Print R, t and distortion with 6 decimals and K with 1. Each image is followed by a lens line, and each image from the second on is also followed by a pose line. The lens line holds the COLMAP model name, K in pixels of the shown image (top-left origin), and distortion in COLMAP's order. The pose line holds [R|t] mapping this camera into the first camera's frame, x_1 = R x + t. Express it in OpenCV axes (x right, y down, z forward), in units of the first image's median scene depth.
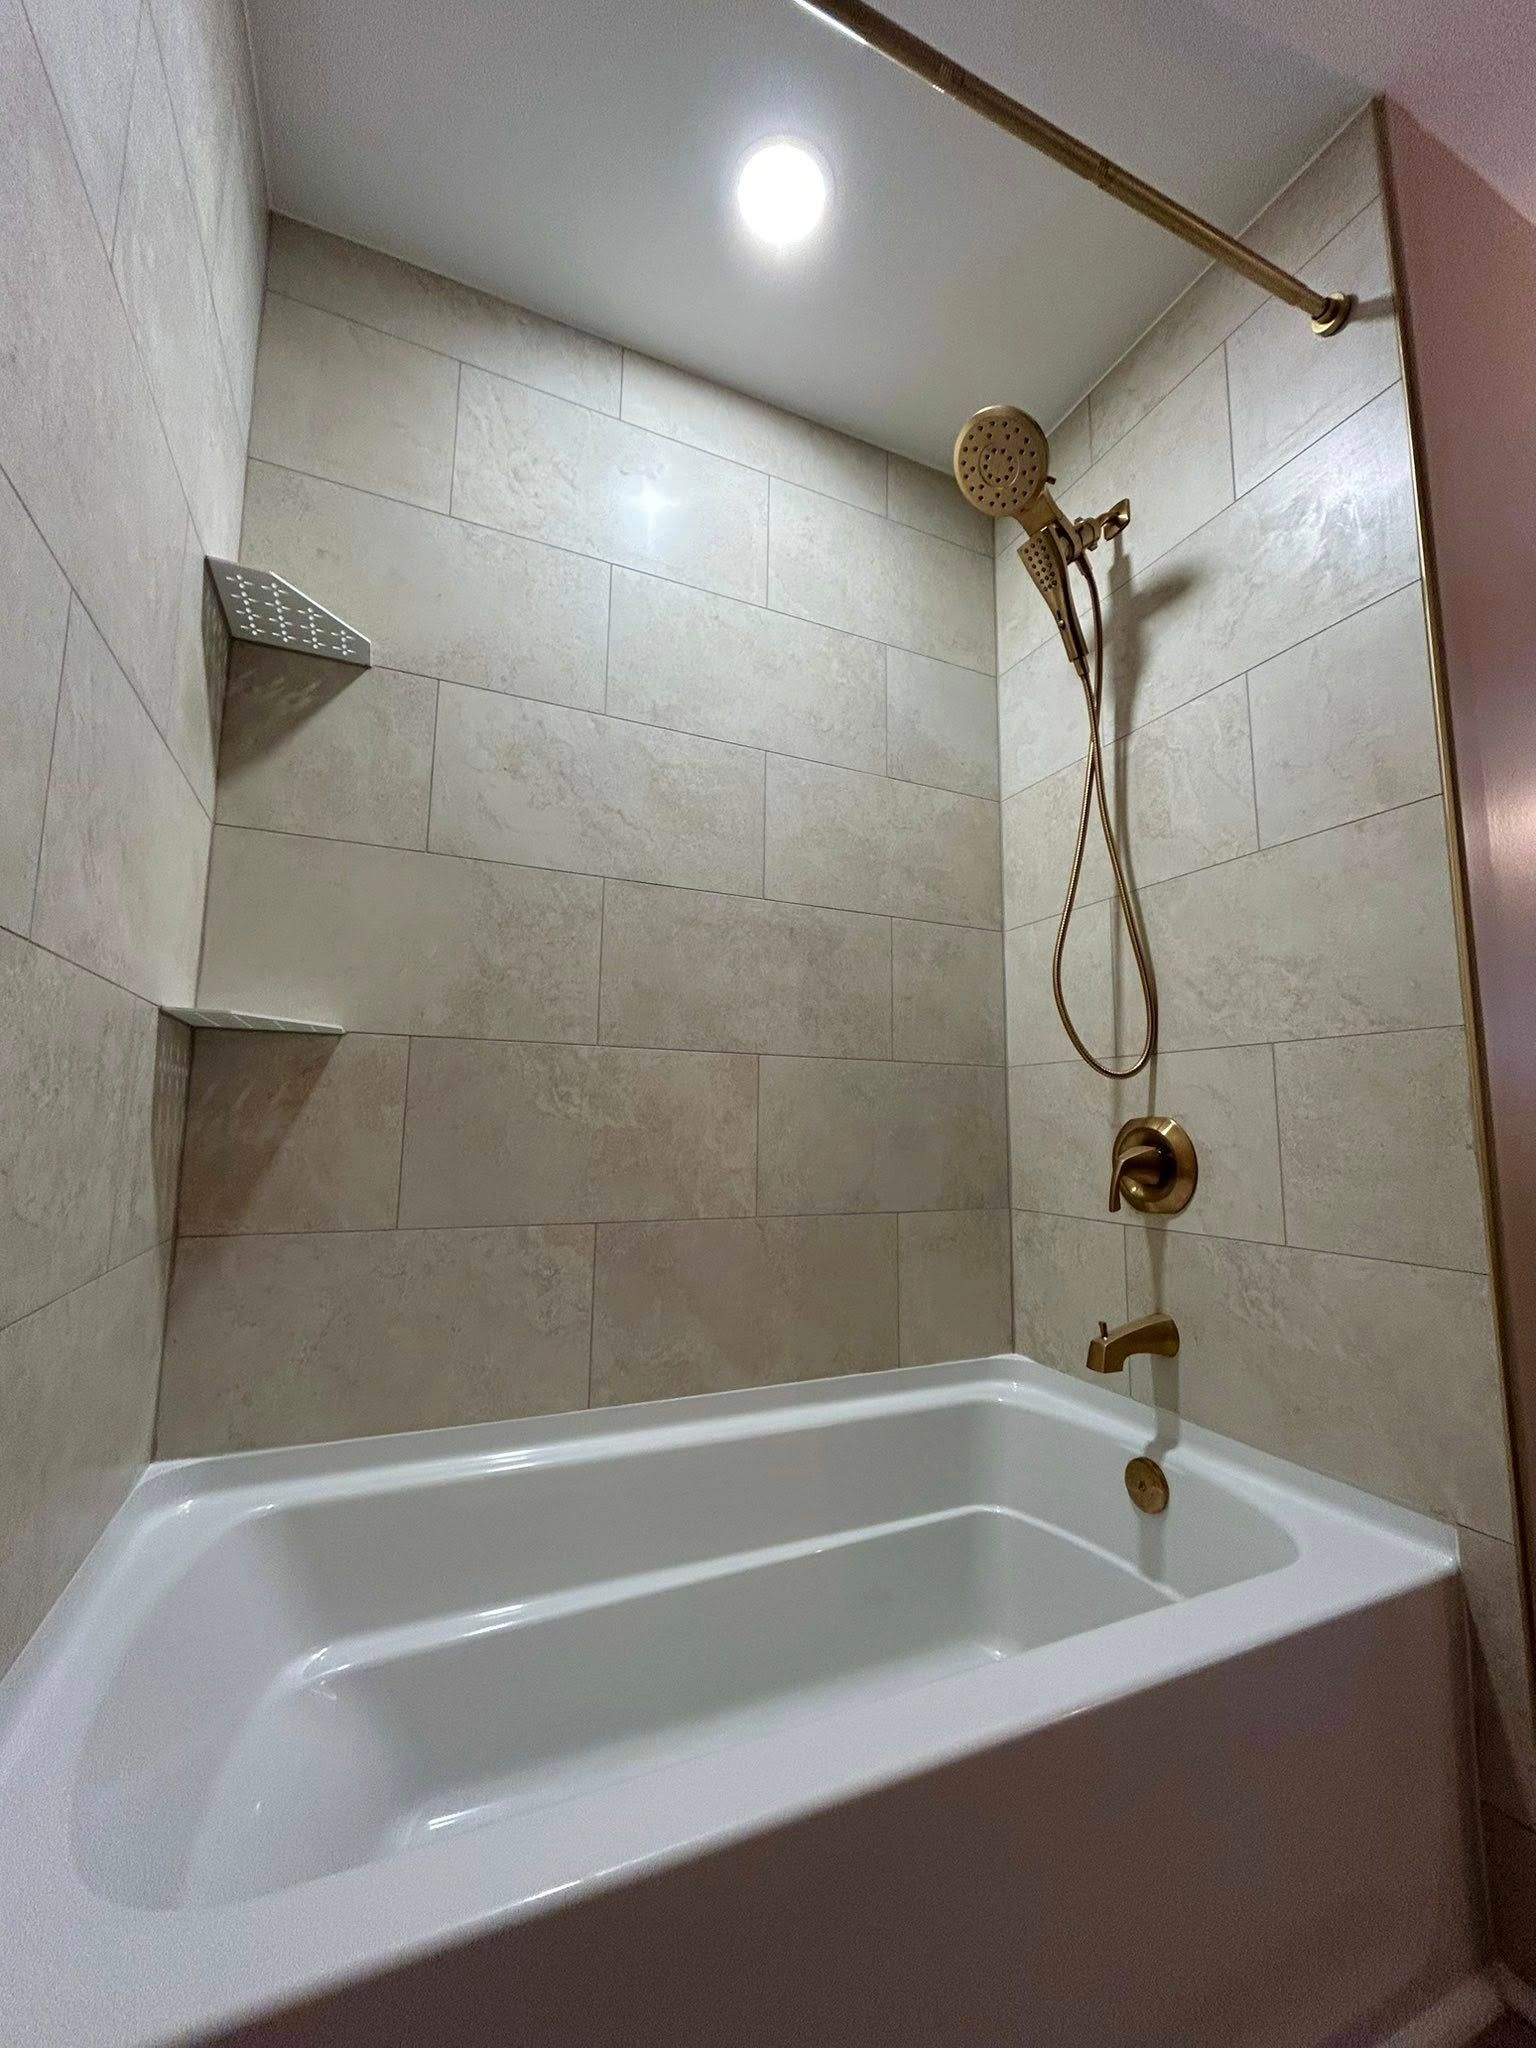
lens RADIAL K [[829.8, 0, 771.4], [0, 829.8, 1023.8], [0, 0, 1]] dist [0.000493, -0.000055]
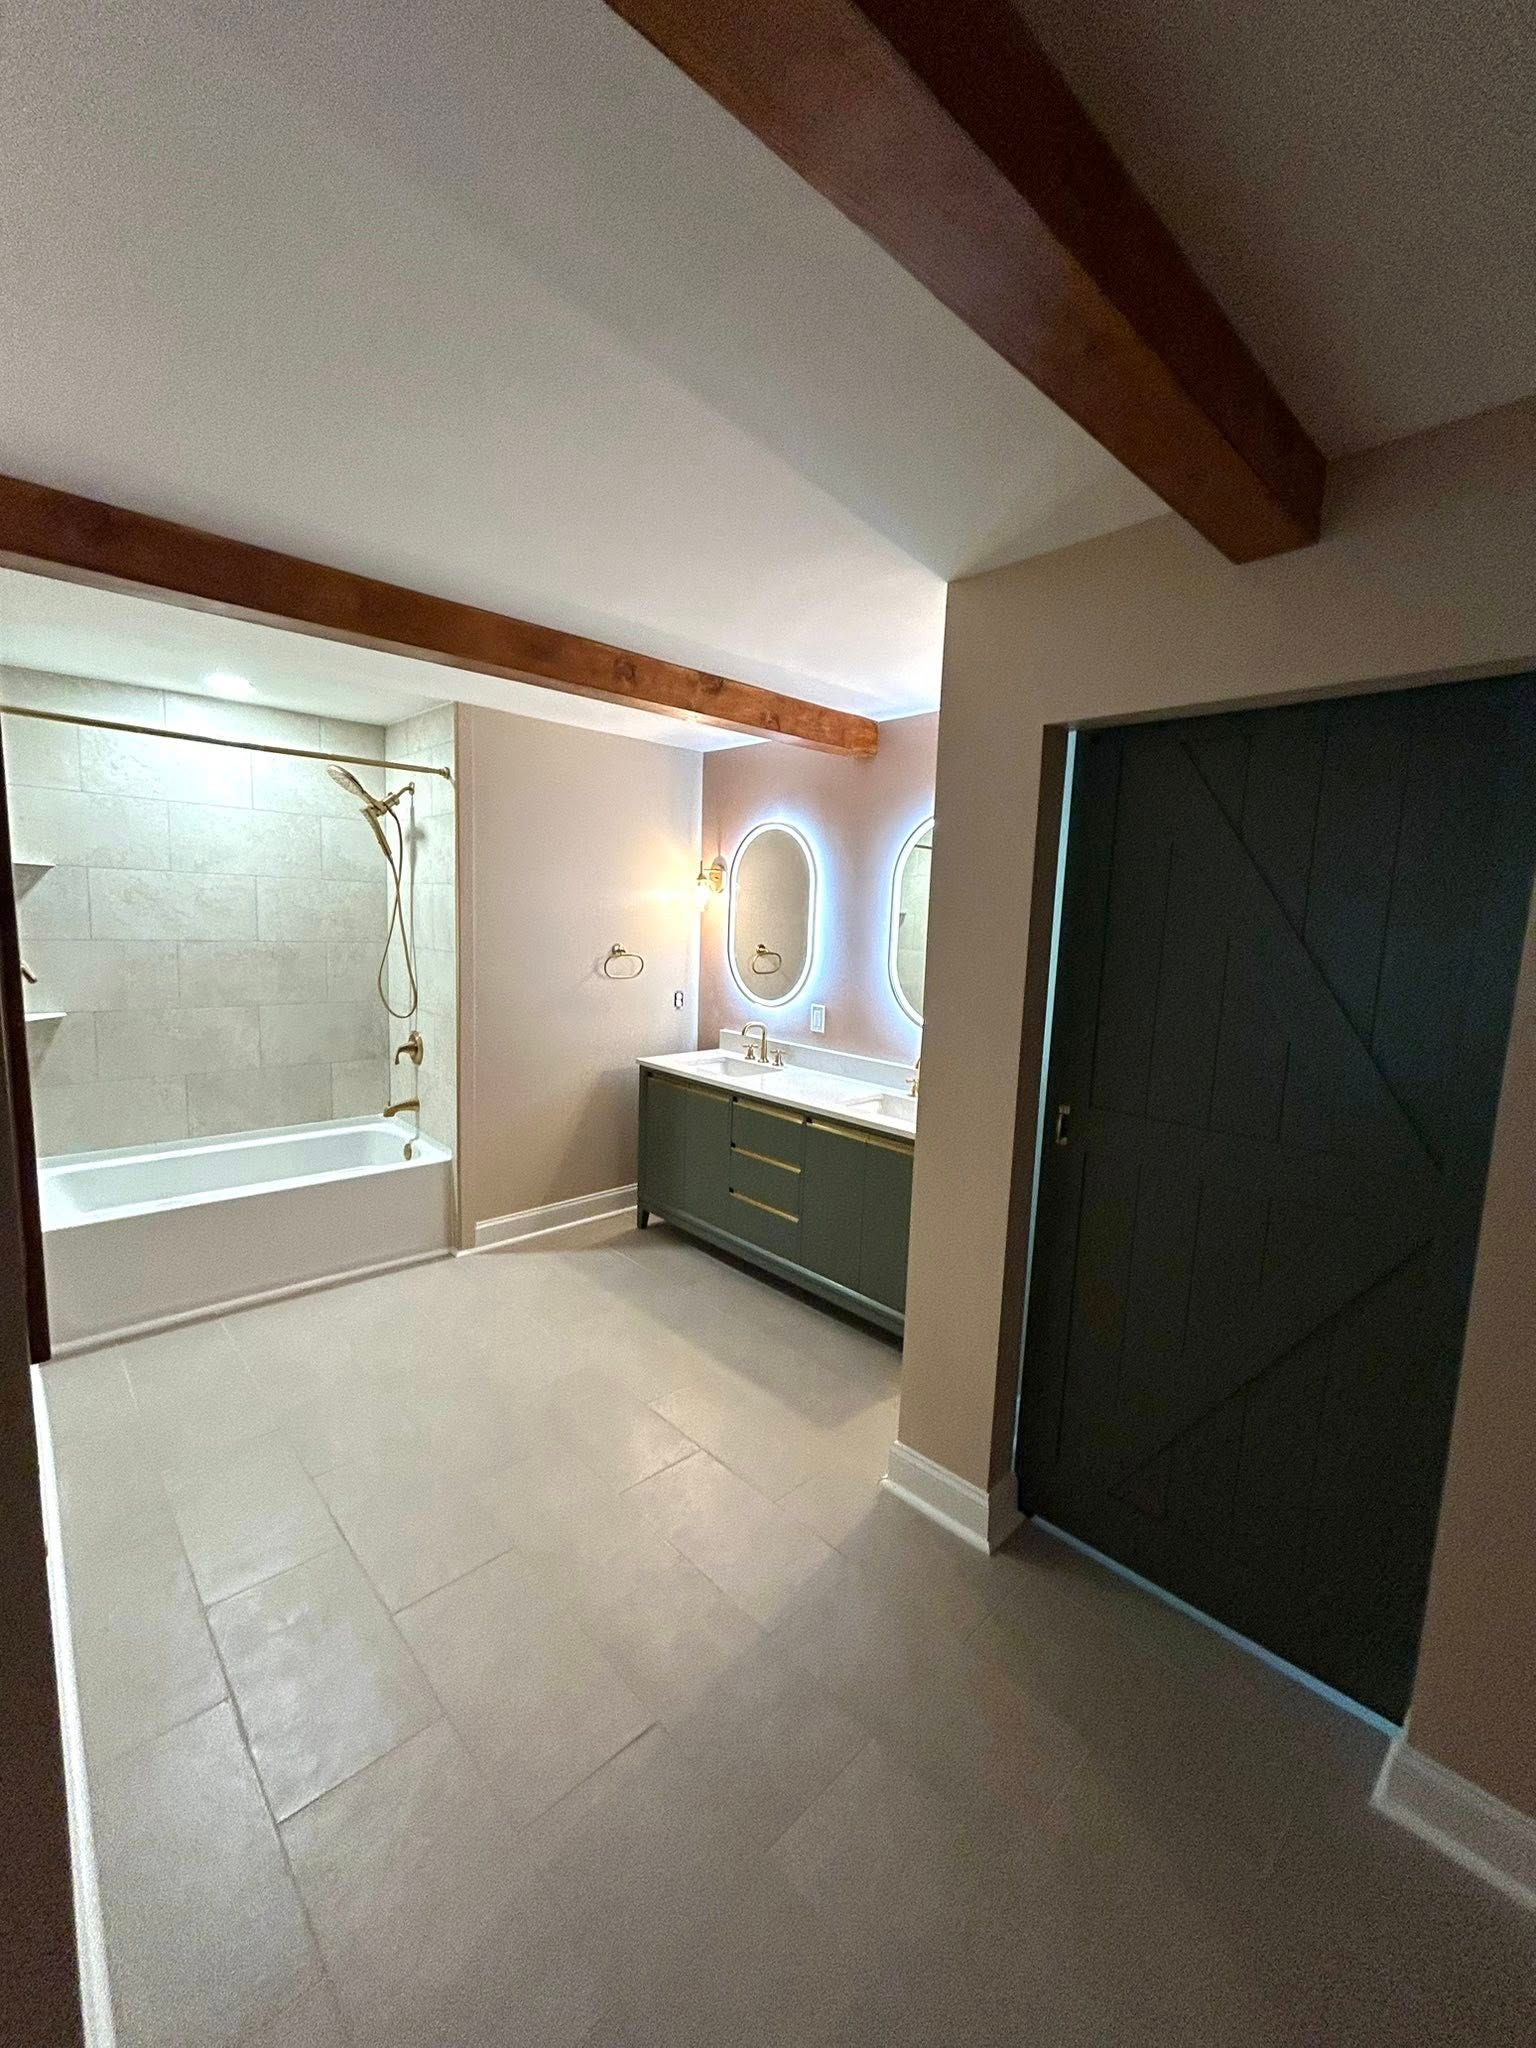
lens RADIAL K [[829.8, 0, 772.1], [0, 829.8, 1023.8], [0, 0, 1]] dist [0.000493, -0.000055]
pose [[0.940343, -0.016017, 0.339849, 0.627545], [-0.072617, 0.966425, 0.246475, -0.680358], [-0.332387, -0.256450, 0.907608, -1.916699]]
